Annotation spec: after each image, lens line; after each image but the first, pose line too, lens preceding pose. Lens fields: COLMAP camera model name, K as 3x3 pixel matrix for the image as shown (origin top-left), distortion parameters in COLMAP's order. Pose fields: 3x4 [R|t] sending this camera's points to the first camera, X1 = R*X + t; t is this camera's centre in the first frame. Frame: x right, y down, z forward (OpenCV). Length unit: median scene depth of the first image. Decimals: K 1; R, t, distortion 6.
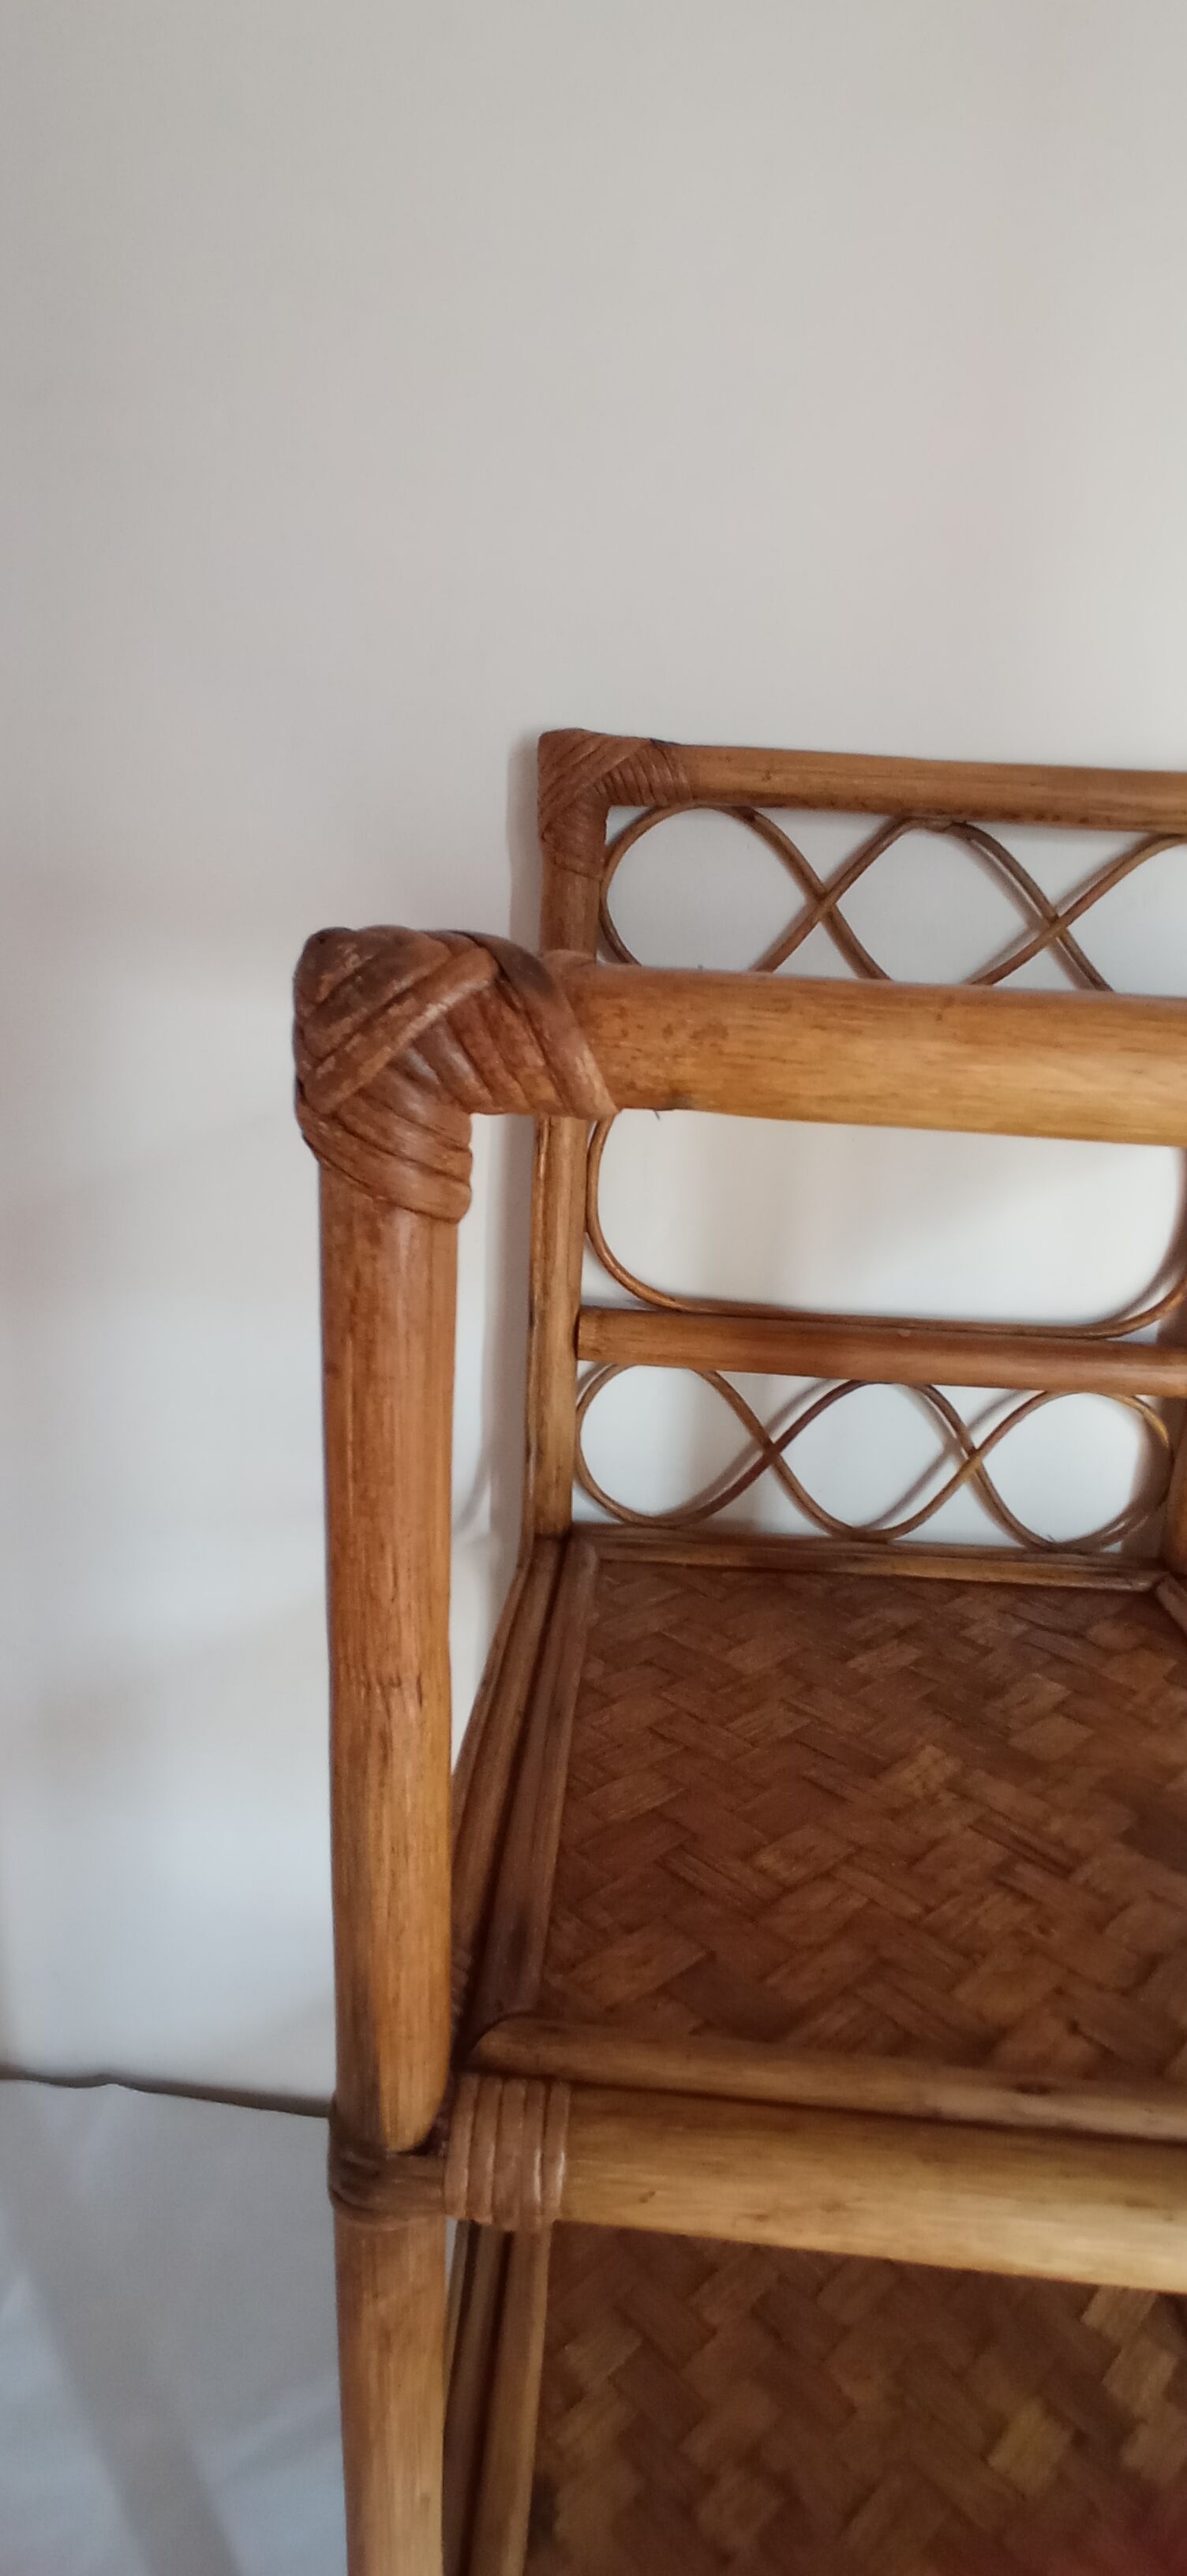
lens RADIAL K [[1159.4, 0, 604.8], [0, 1159.4, 1282.9], [0, 0, 1]] dist [-0.017582, 0.008313]
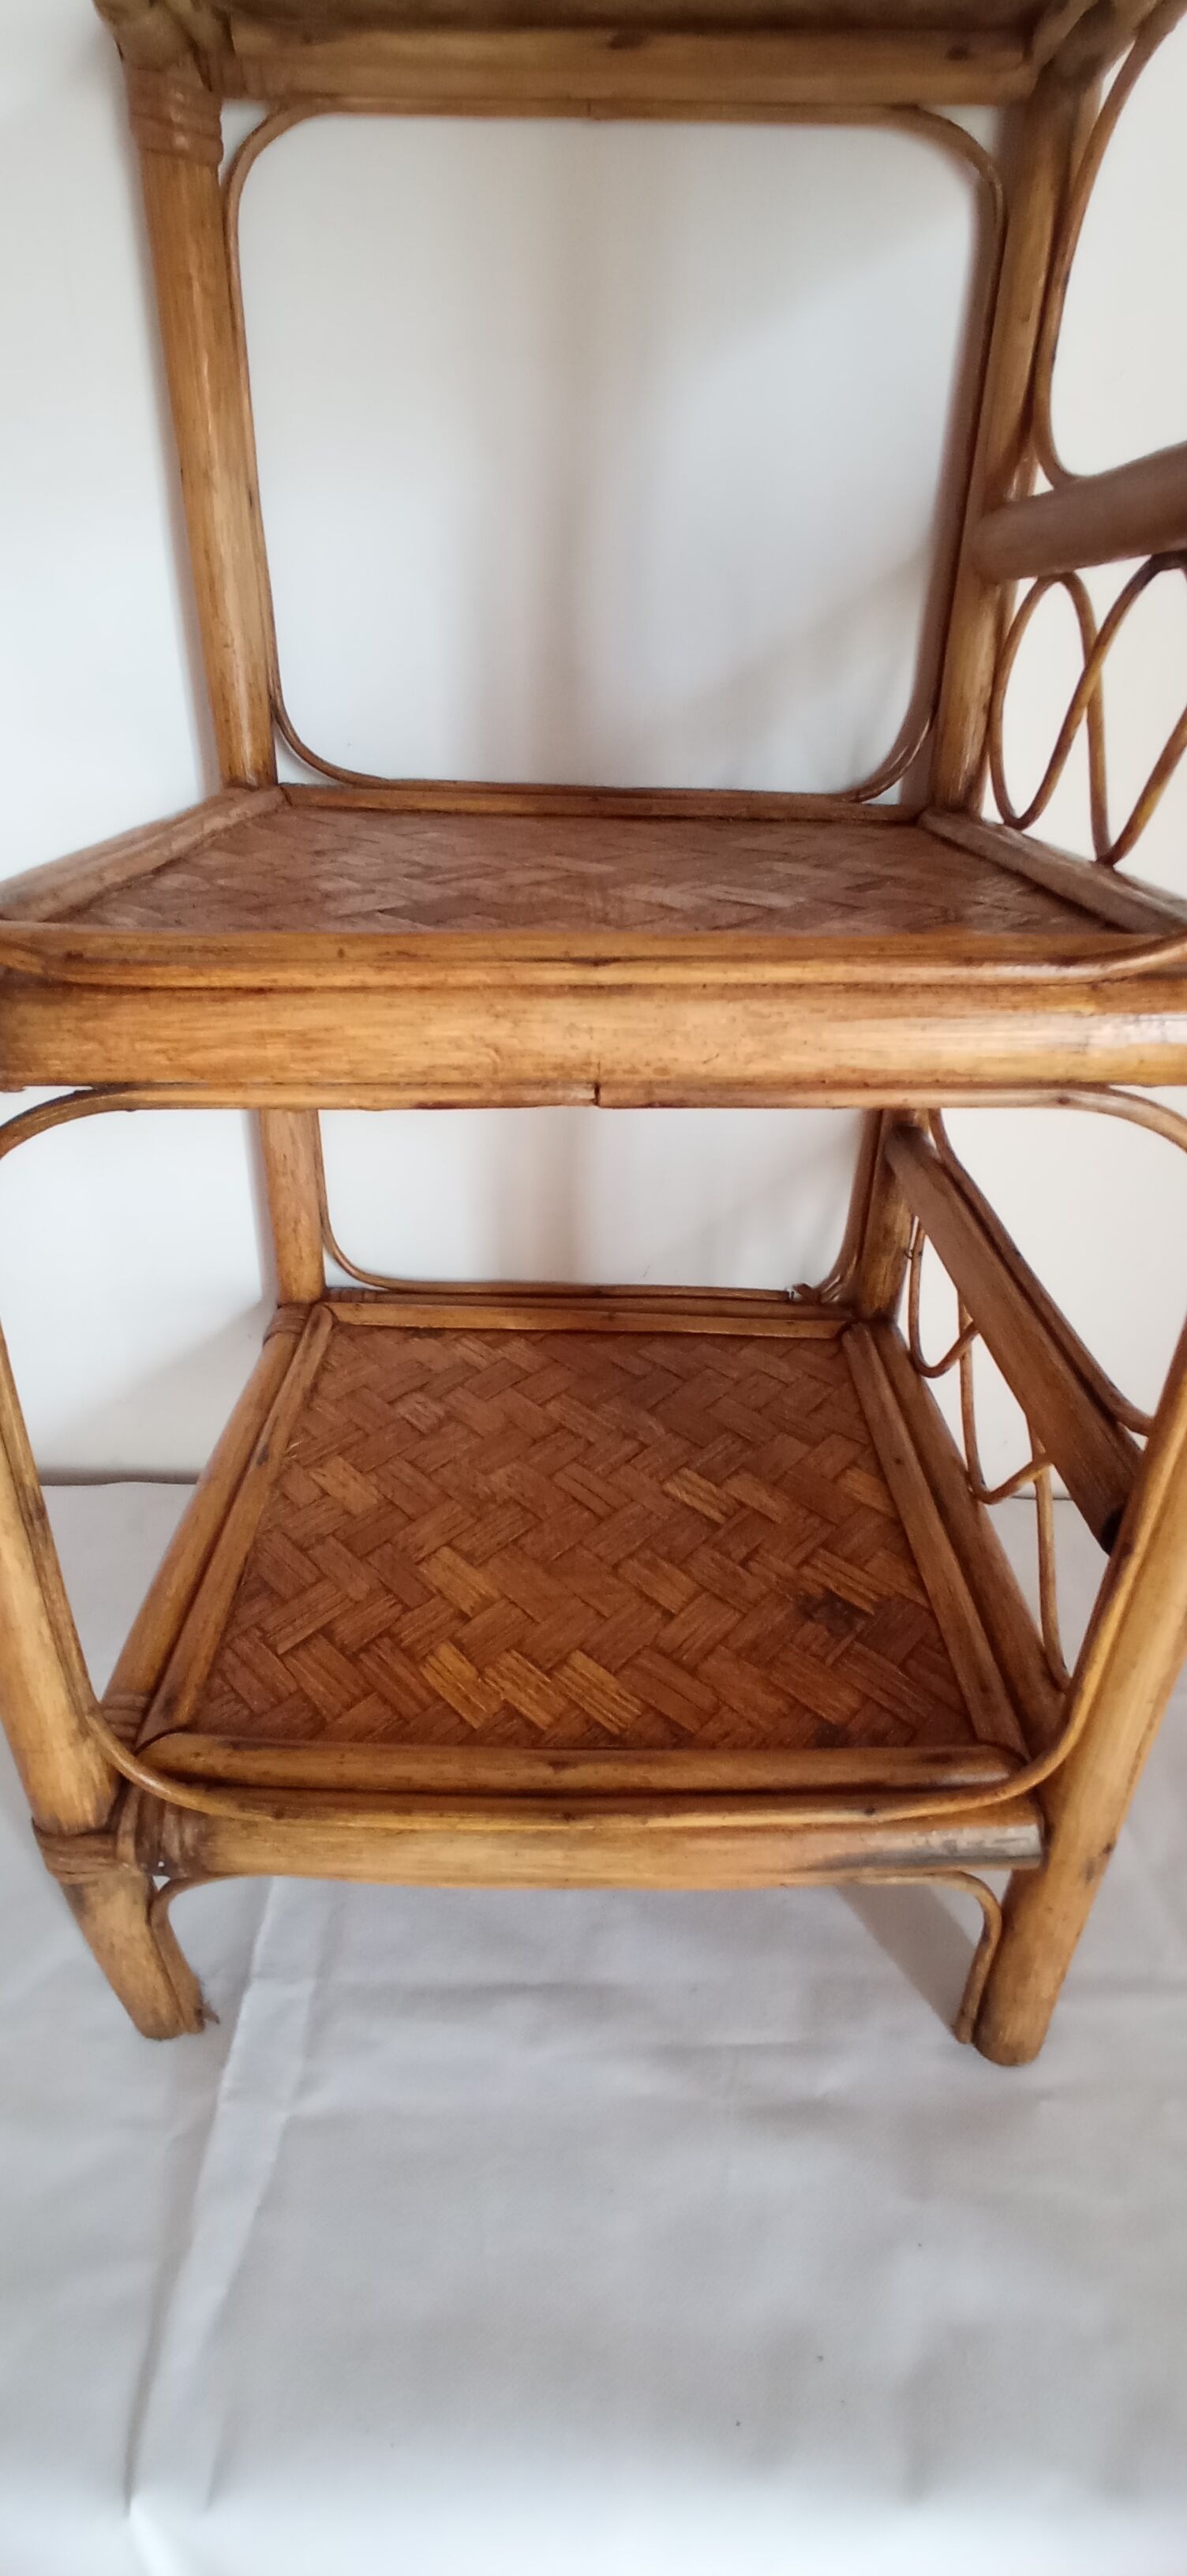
lens RADIAL K [[1170.6, 0, 601.8], [0, 1170.6, 1273.8], [0, 0, 1]] dist [-0.079515, 0.058536]
pose [[0.063760, 0.429105, -0.901001, 1.143183], [-0.250412, 0.880833, 0.401779, 0.300939], [0.966038, 0.200004, 0.163615, 0.852876]]
